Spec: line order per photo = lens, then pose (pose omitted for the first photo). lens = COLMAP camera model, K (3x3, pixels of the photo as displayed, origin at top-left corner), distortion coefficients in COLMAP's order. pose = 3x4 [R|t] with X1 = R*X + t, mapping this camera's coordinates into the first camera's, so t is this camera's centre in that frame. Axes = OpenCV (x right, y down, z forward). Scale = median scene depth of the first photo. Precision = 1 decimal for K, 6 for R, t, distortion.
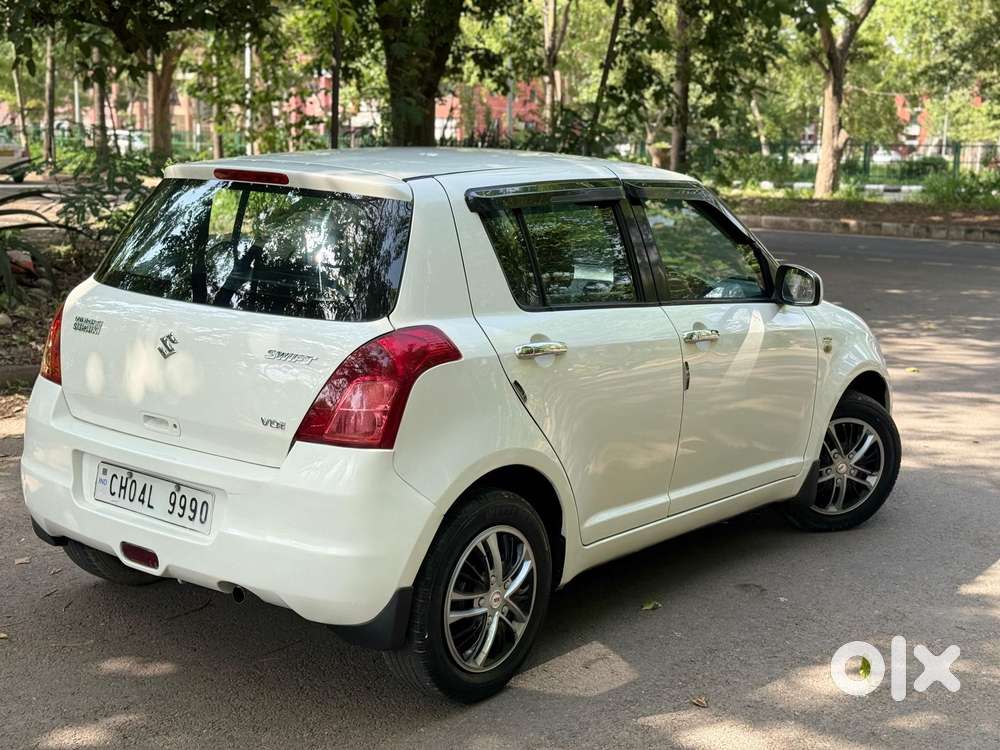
lens RADIAL K [[1485.7, 0, 500.0], [0, 1485.7, 375.0], [0, 0, 1]] dist [0.269111, -1.078082]
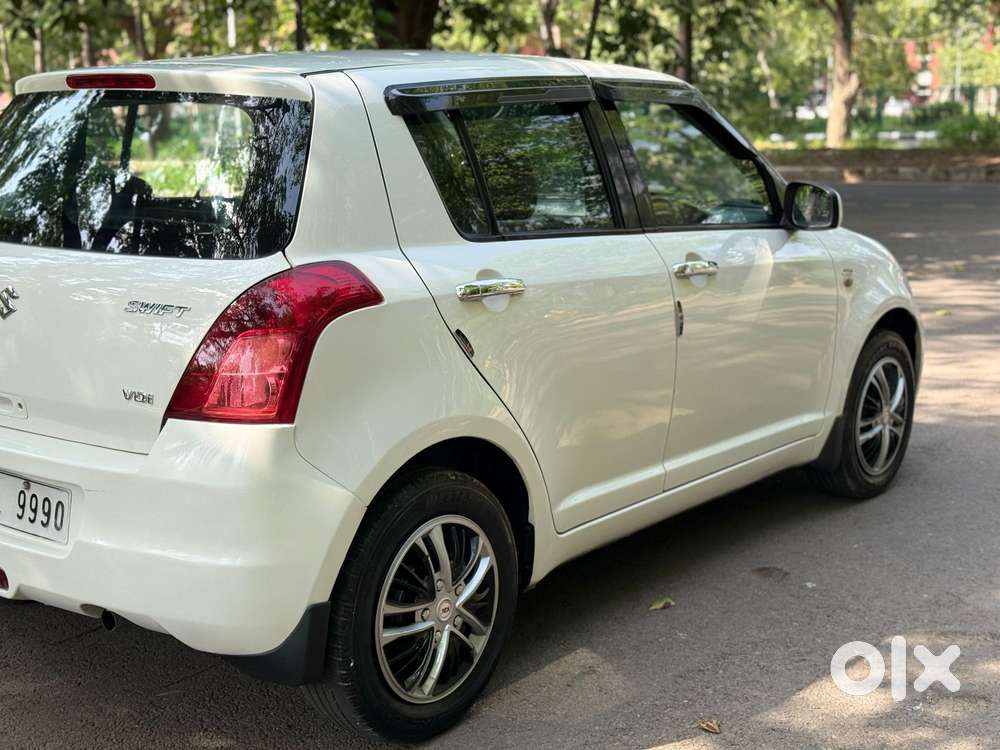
lens RADIAL K [[1349.3, 0, 549.1], [0, 1349.3, 373.1], [0, 0, 1]] dist [0.326665, -1.107560]
pose [[0.999100, -0.042349, 0.002262, 0.054523], [0.042314, 0.999009, 0.013812, 0.018564], [-0.002845, -0.013704, 0.999902, 0.281800]]
